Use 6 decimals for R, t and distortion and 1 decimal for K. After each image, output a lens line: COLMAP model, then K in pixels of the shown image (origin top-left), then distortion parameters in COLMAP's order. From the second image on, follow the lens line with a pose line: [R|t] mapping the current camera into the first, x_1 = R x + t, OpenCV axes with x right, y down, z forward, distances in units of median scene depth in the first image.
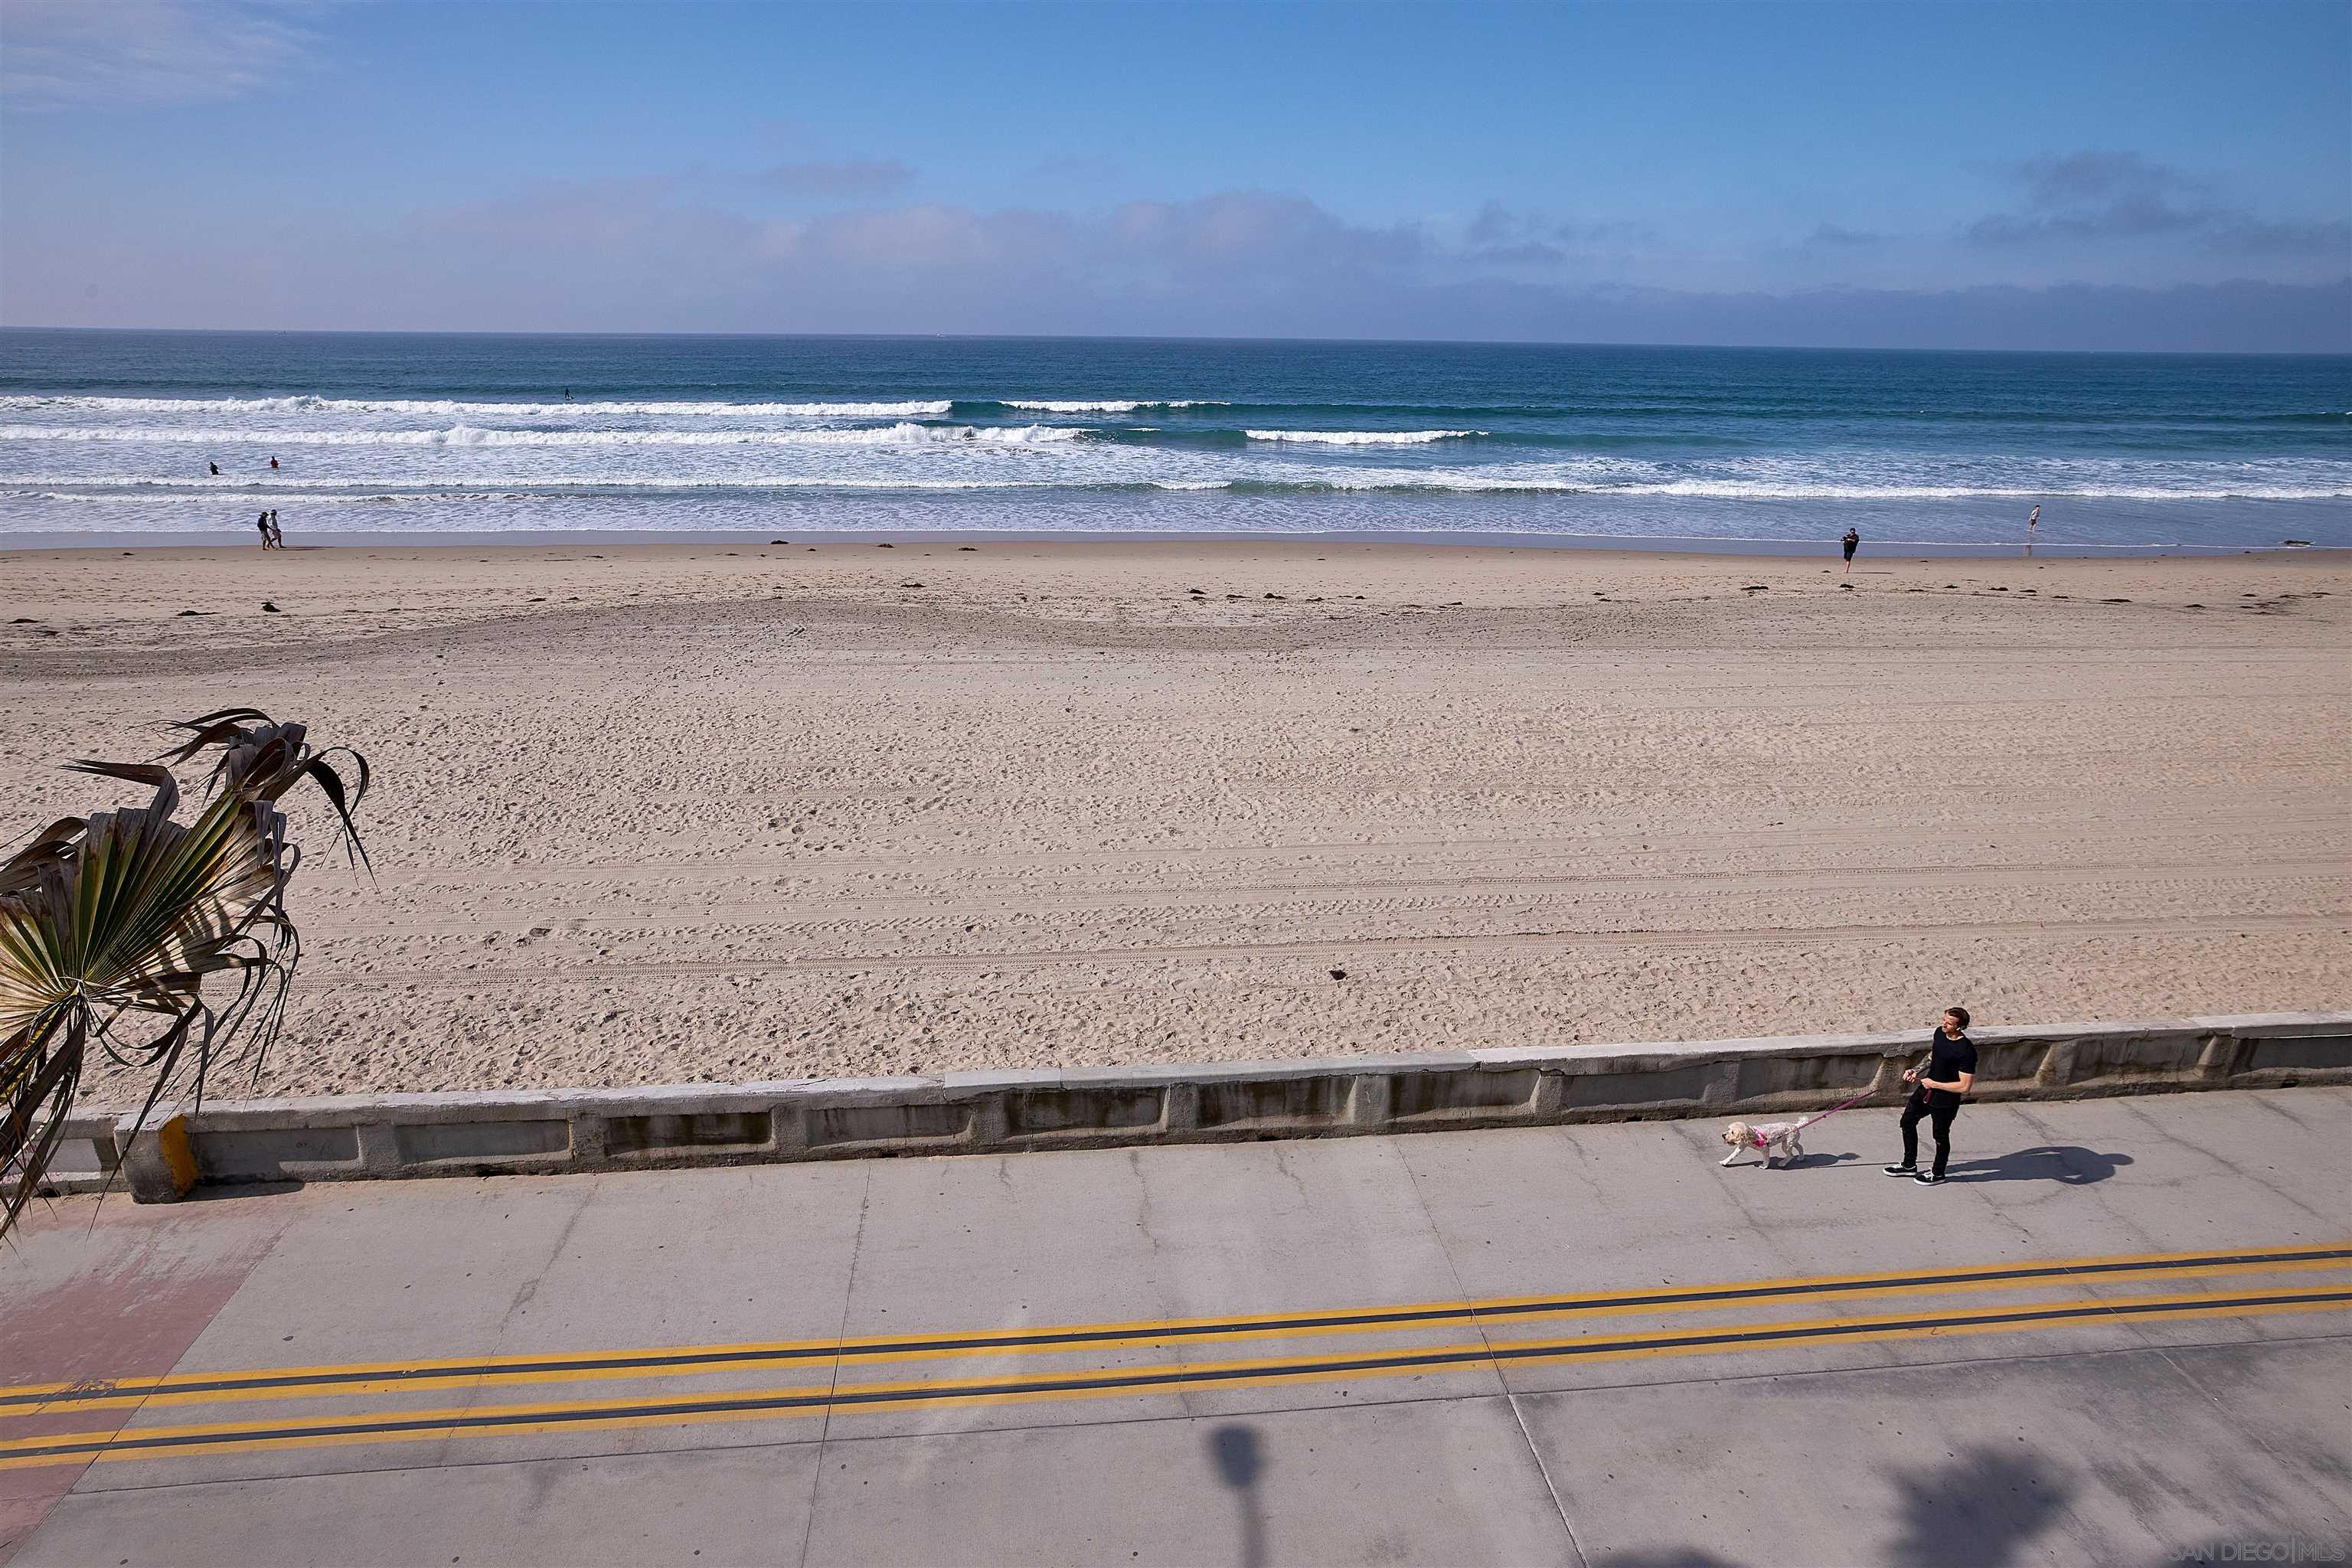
lens RADIAL K [[1299.8, 0, 1176.0], [0, 1299.8, 784.0], [0, 0, 1]] dist [-0.038293, 0.032568]
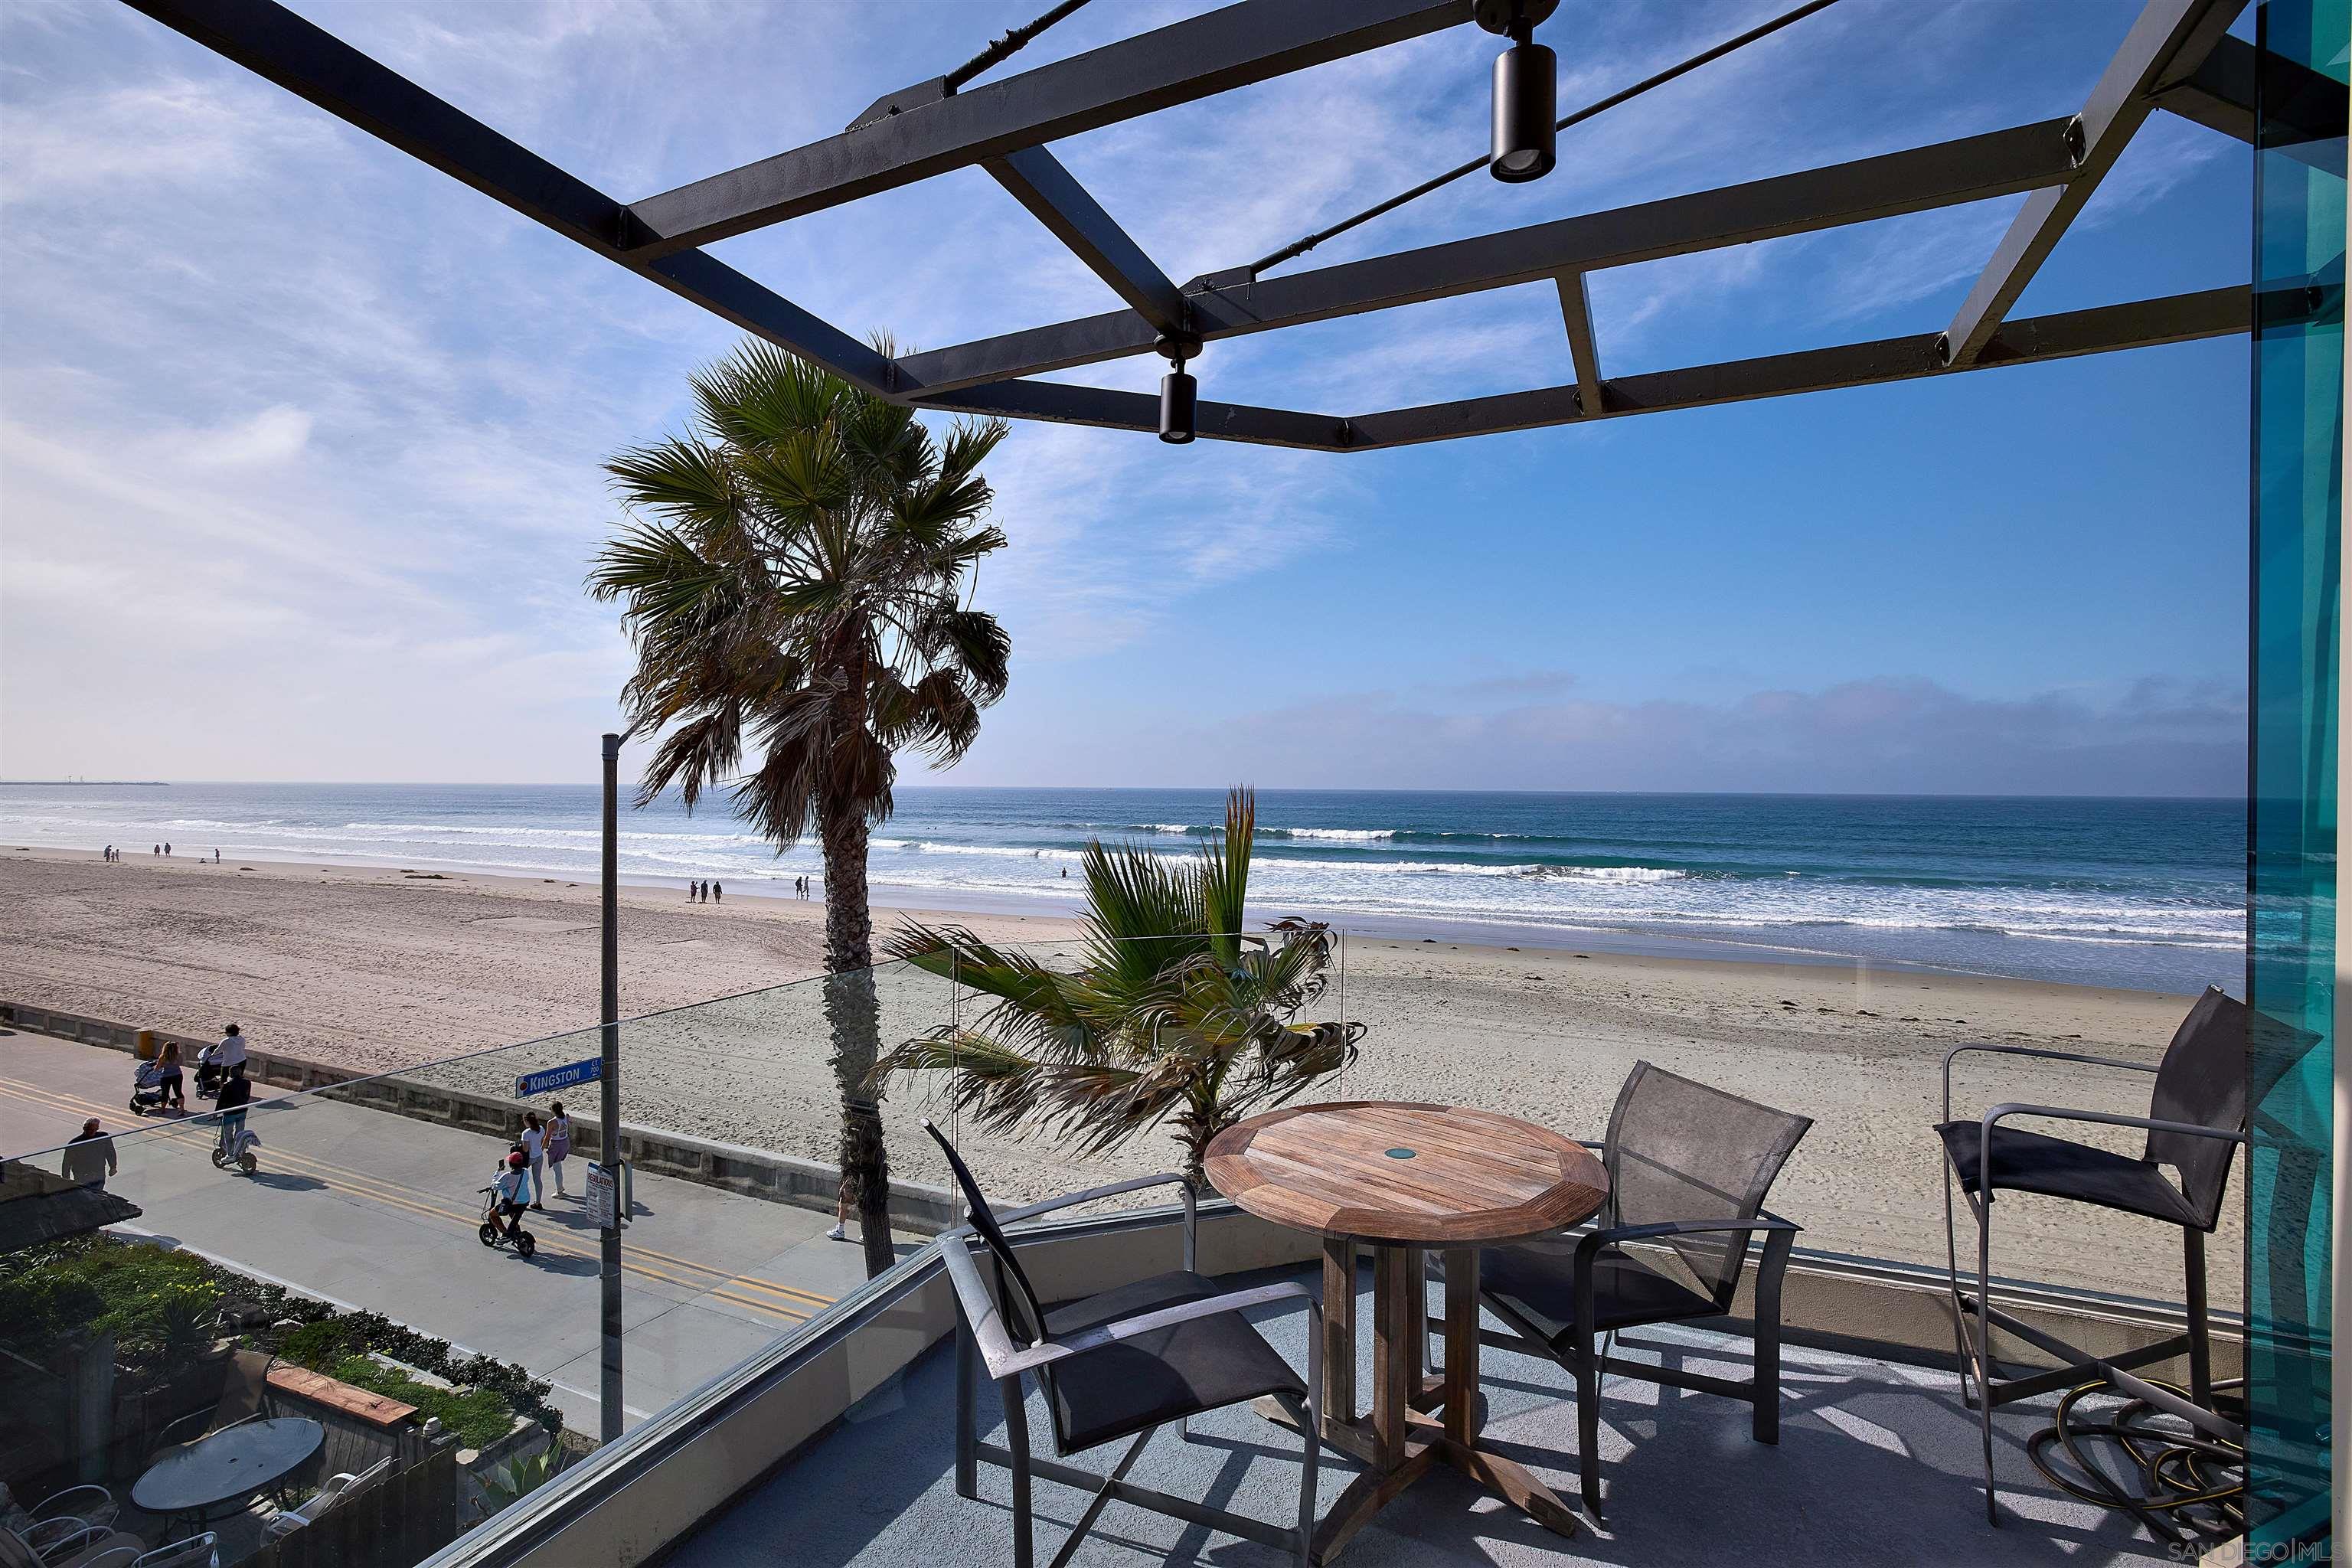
lens RADIAL K [[1072.5, 0, 1169.1], [0, 1072.5, 792.5], [0, 0, 1]] dist [-0.046119, 0.022783]
pose [[0.863946, -0.001404, -0.503583, 0.028877], [-0.163088, 0.945323, -0.282429, 0.058968], [0.476445, 0.326131, 0.816479, -0.166755]]
